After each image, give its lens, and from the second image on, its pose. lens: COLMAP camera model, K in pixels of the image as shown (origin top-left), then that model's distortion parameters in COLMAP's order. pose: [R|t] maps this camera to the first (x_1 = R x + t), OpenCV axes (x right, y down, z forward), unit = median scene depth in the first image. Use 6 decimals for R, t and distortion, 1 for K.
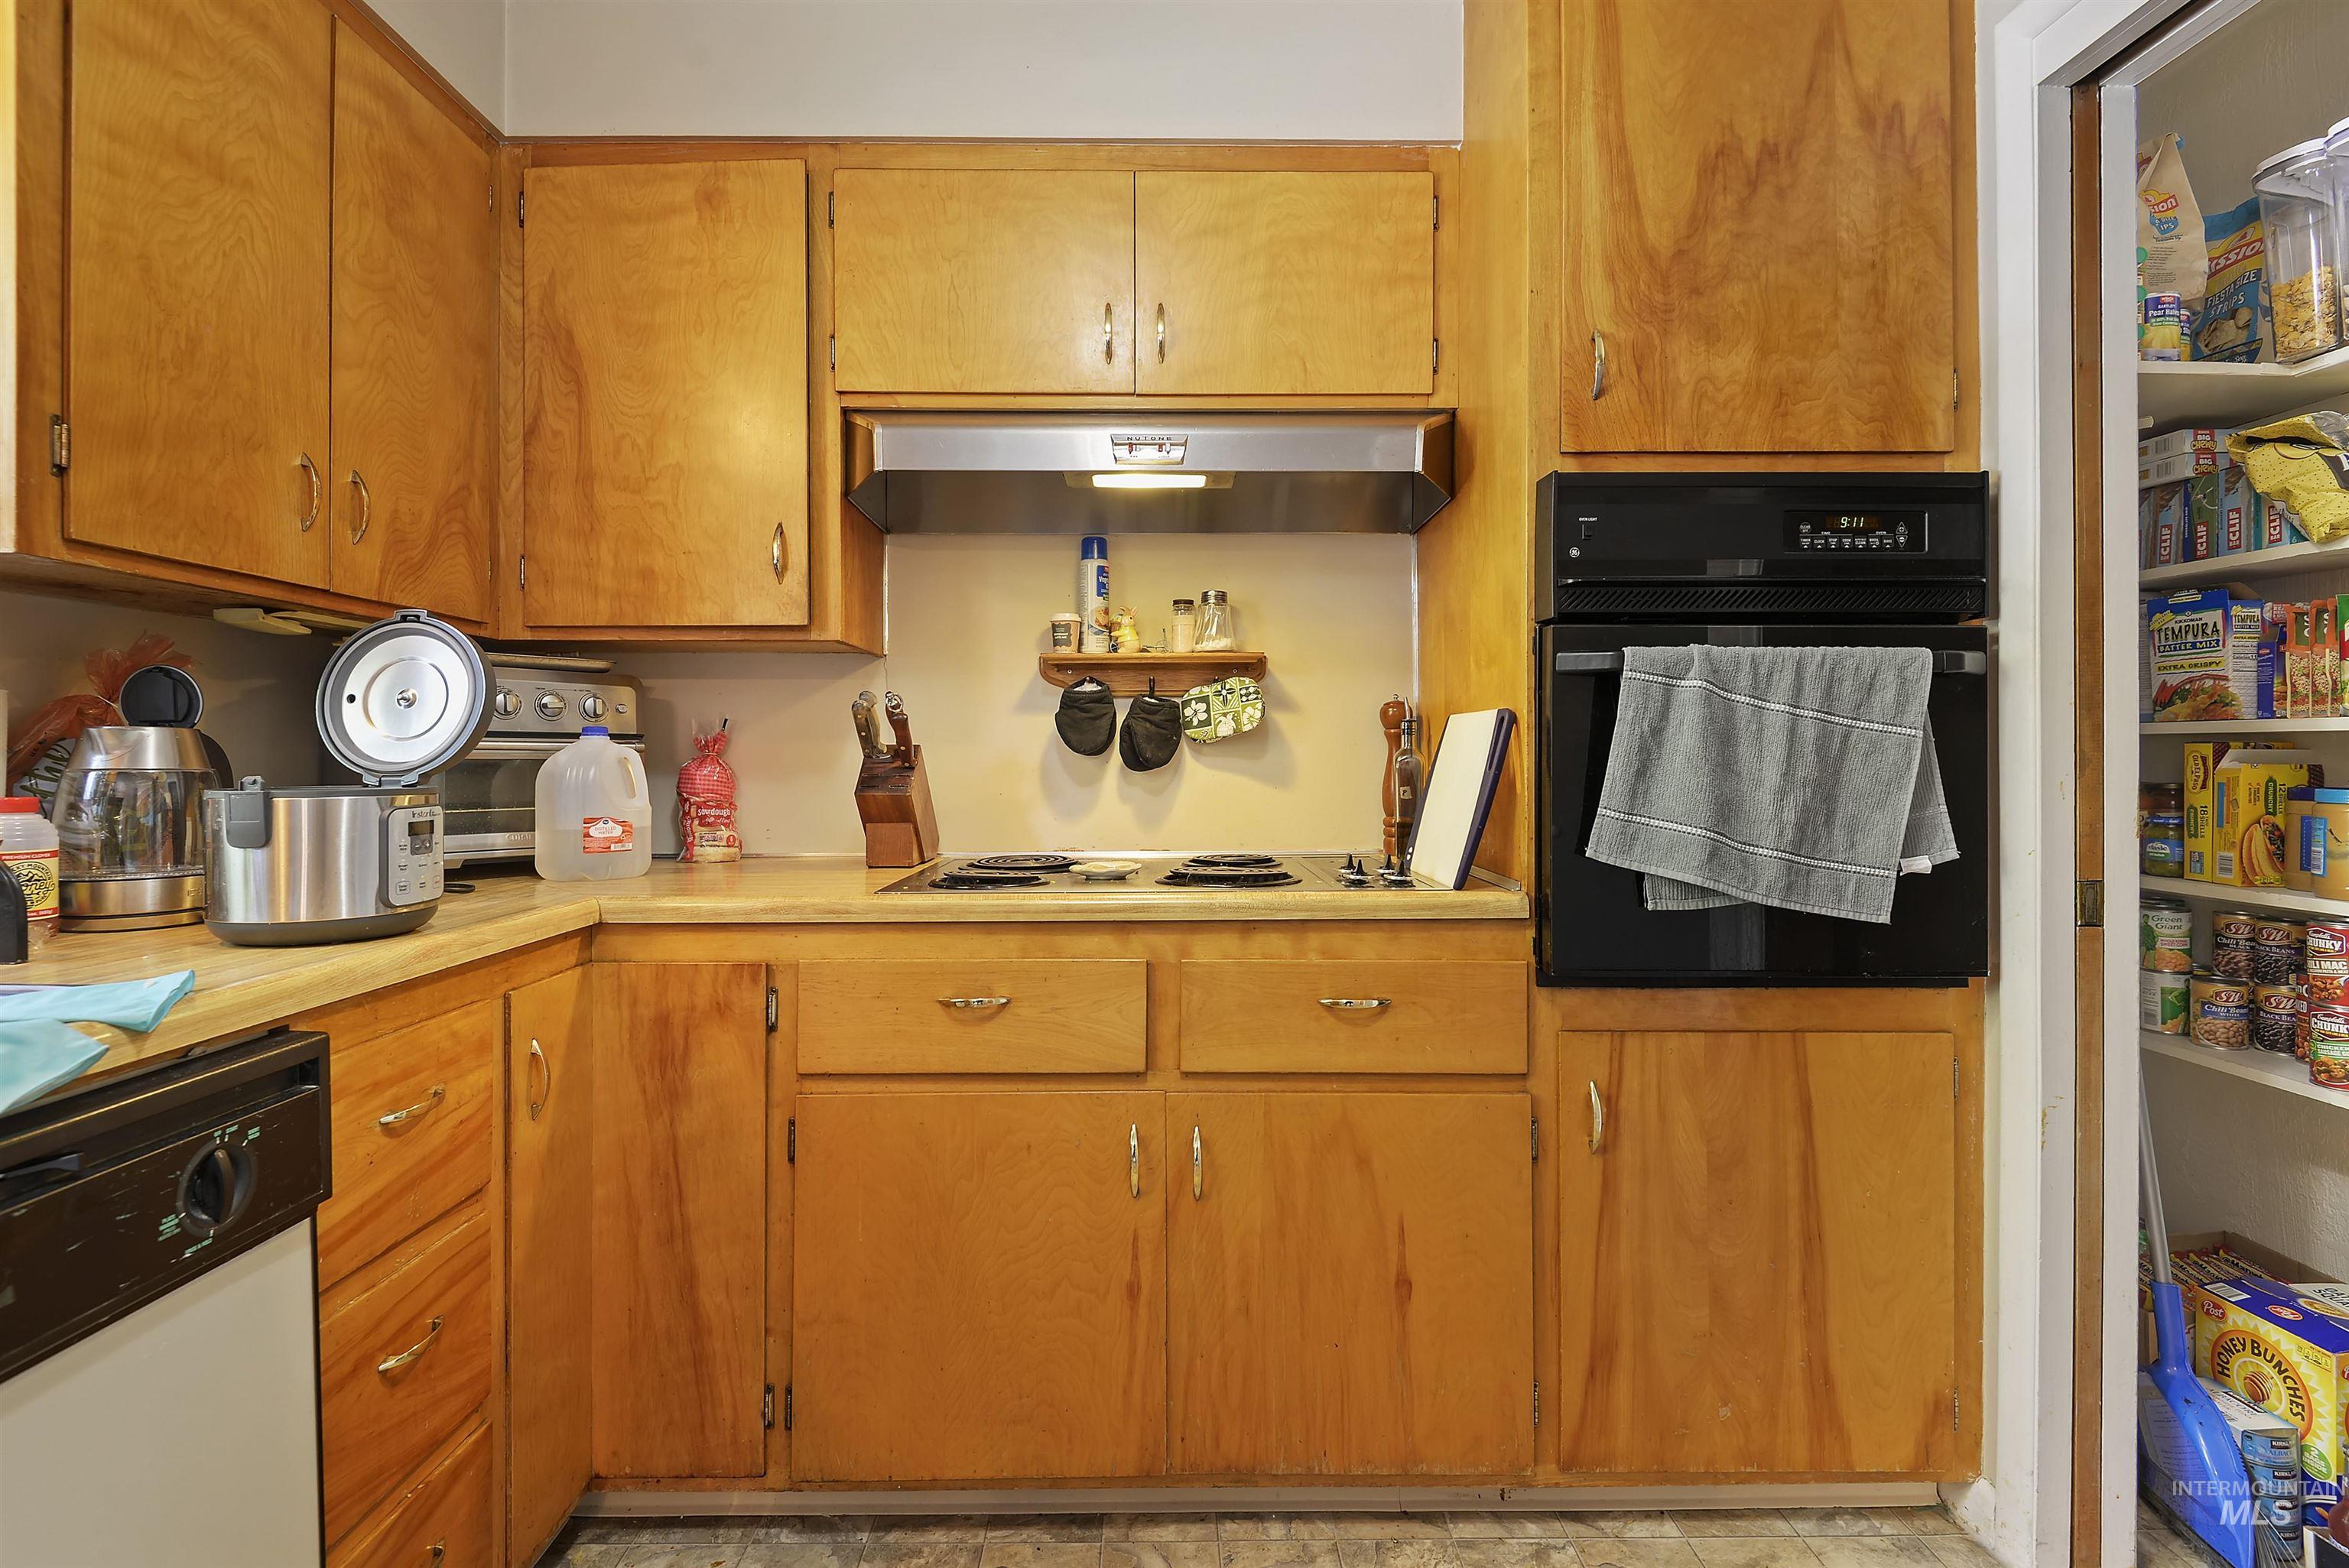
lens RADIAL K [[1093.6, 0, 1184.6], [0, 1093.6, 750.5], [0, 0, 1]] dist [0.014328, -0.008788]
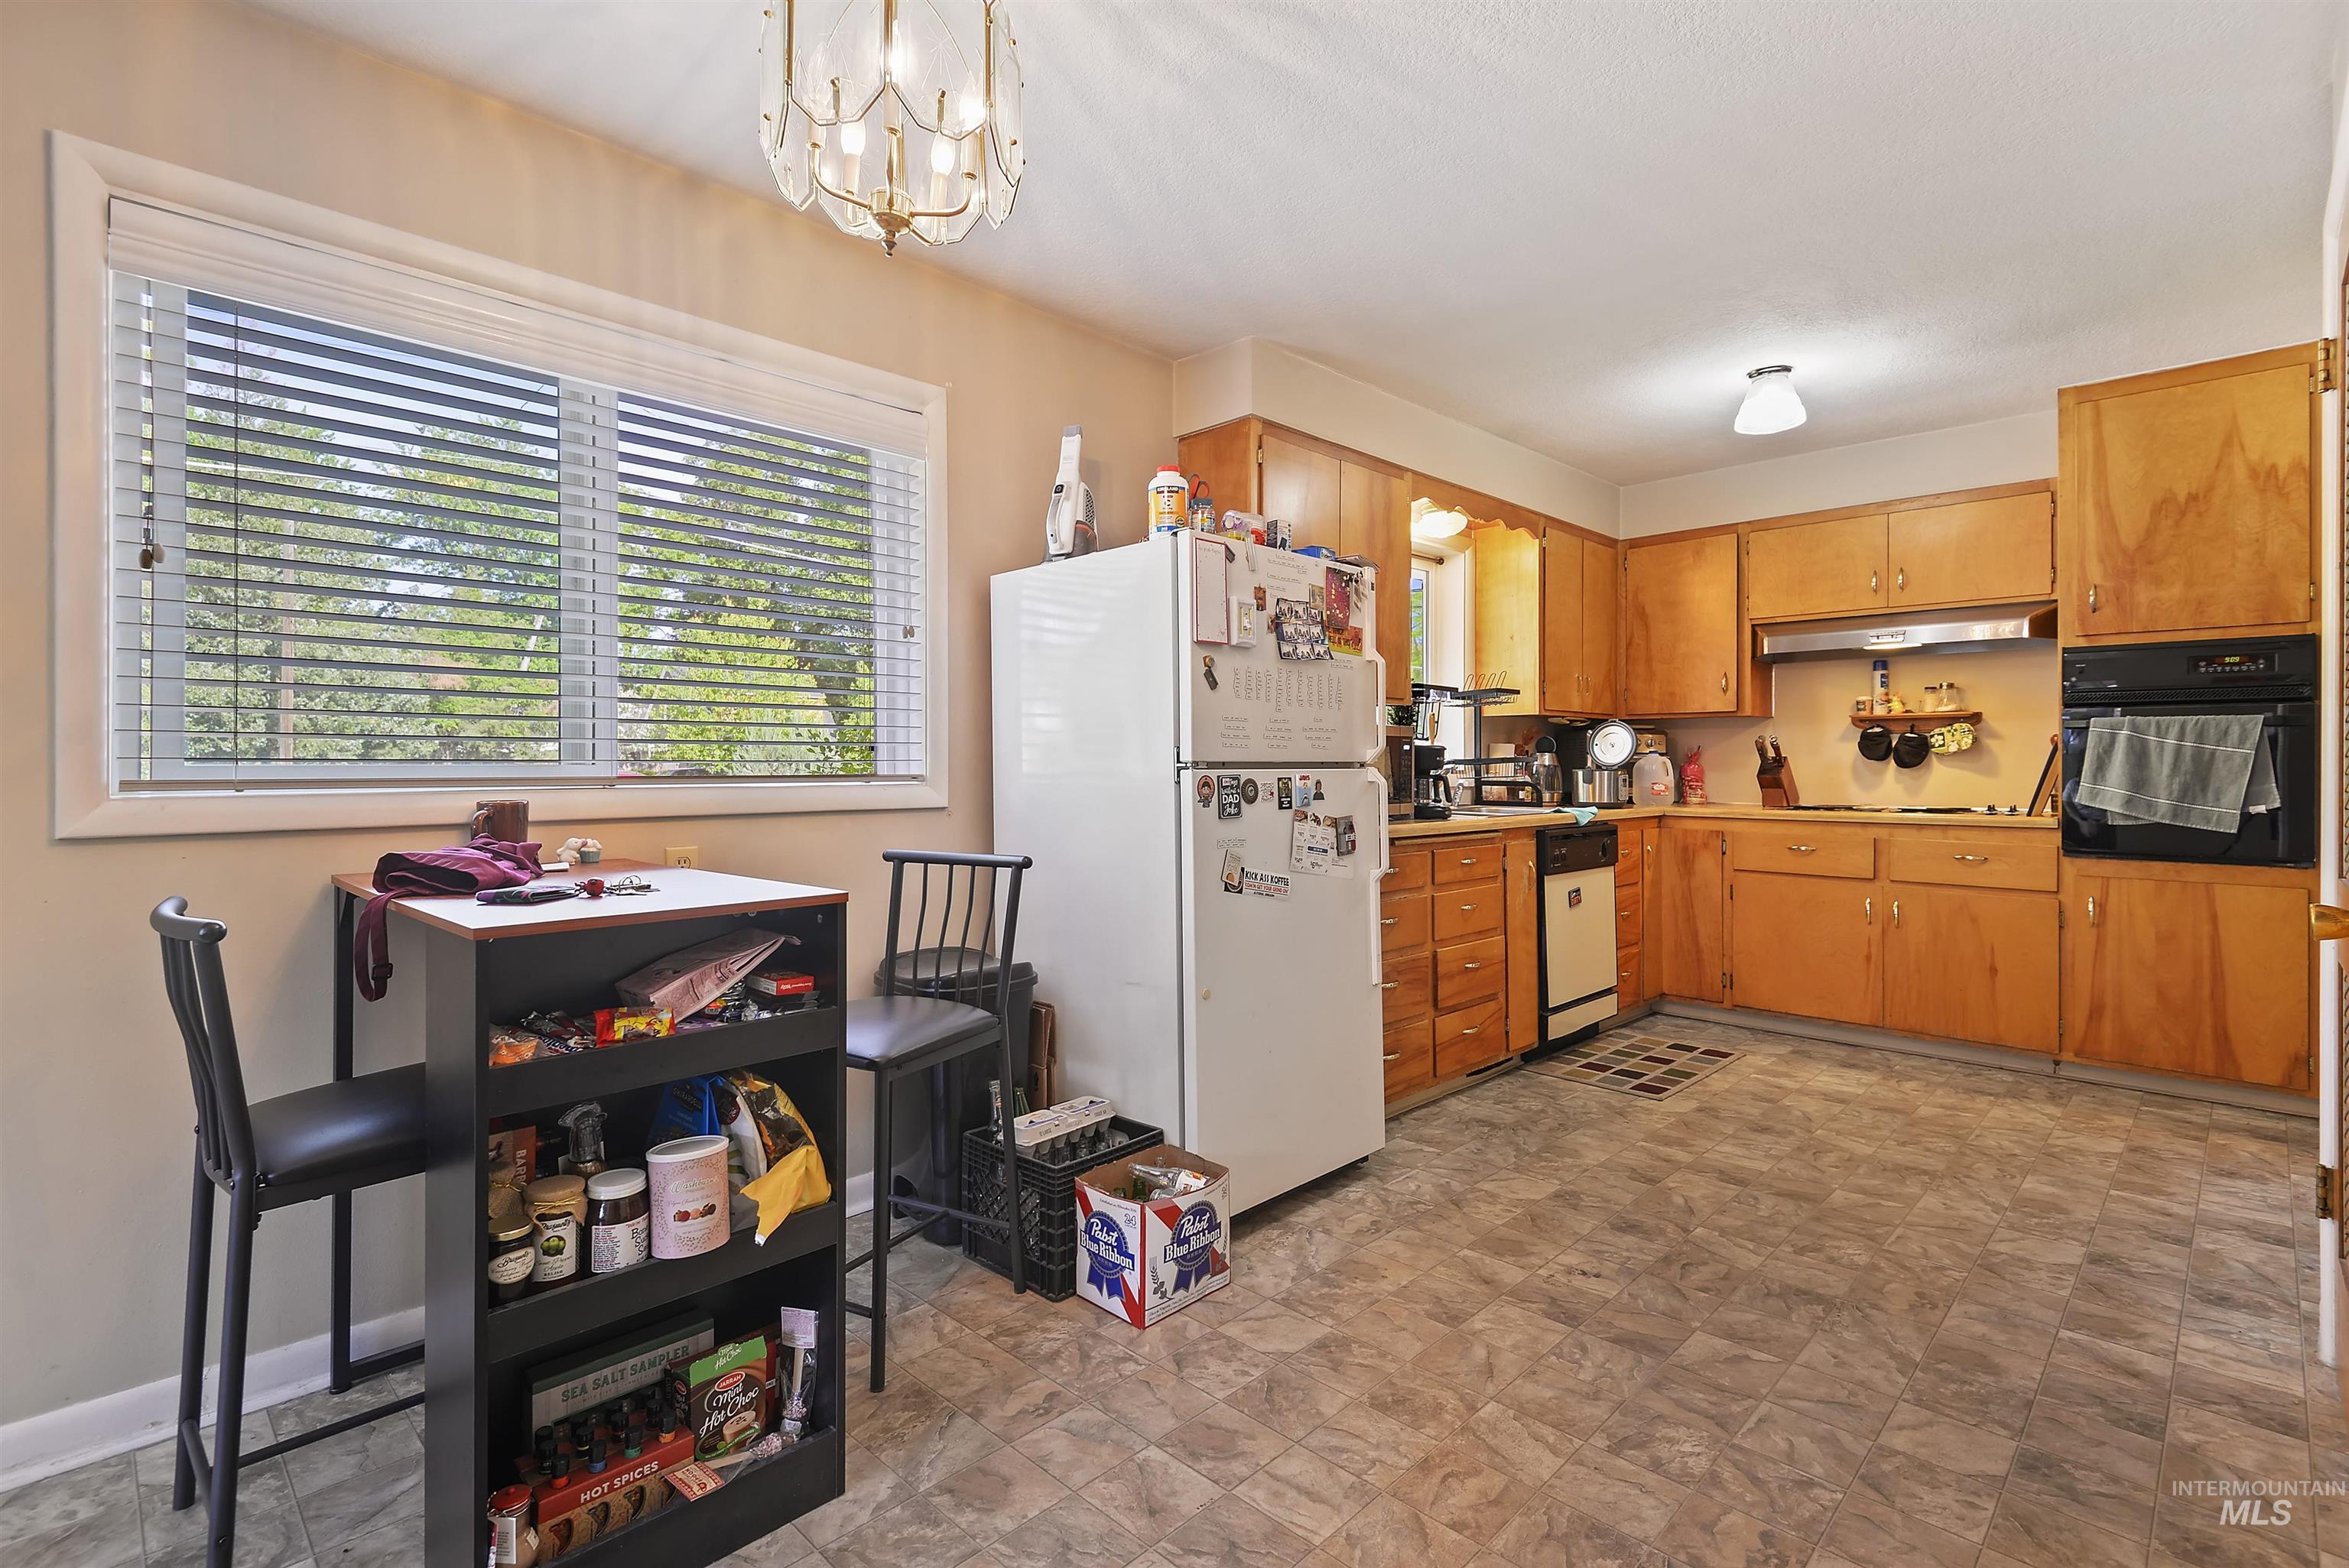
lens RADIAL K [[1093.6, 0, 1129.4], [0, 1093.6, 754.1], [0, 0, 1]] dist [0.014328, -0.008788]
pose [[0.669809, -0.002718, -0.742528, 0.748150], [0.002732, 0.999996, -0.001196, -0.014497], [0.742528, -0.001227, 0.669814, -2.173814]]
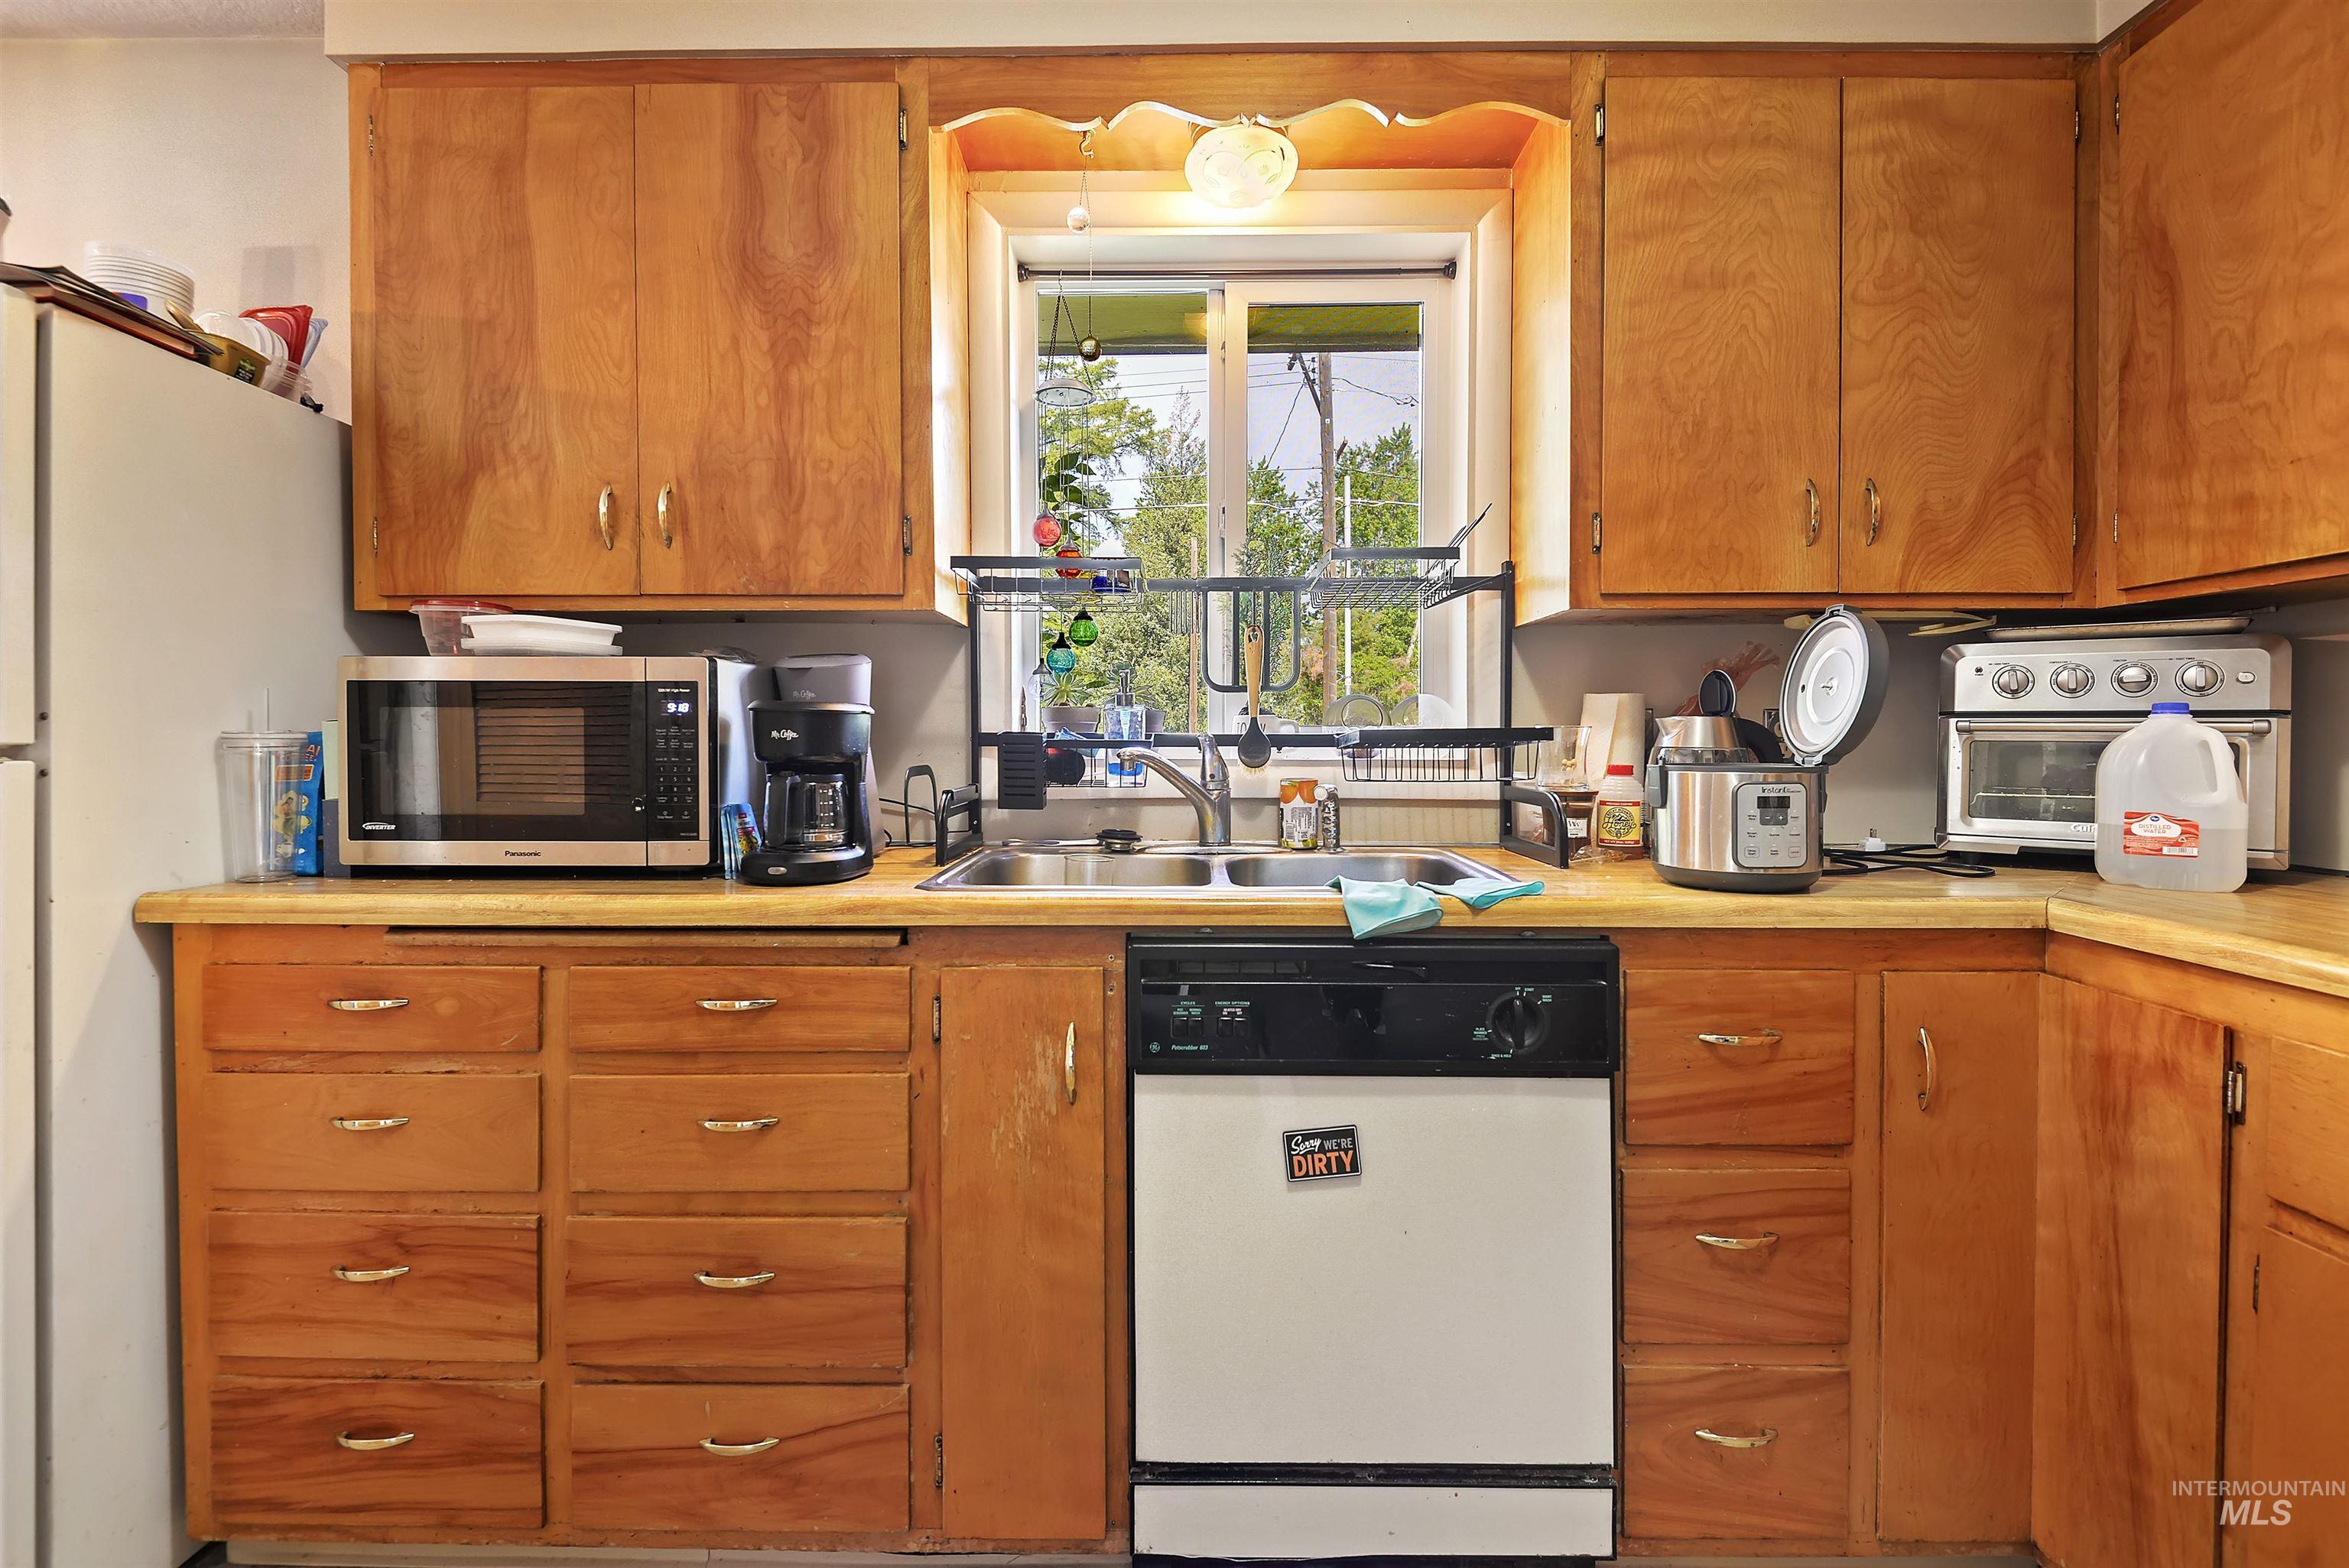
lens RADIAL K [[1093.6, 0, 1172.3], [0, 1093.6, 757.3], [0, 0, 1]] dist [0.014328, -0.008788]
pose [[-0.019745, 0.022151, -0.999560, 0.356293], [0.003886, 0.999749, 0.022078, -0.002657], [0.999798, -0.003448, -0.019826, 0.316953]]
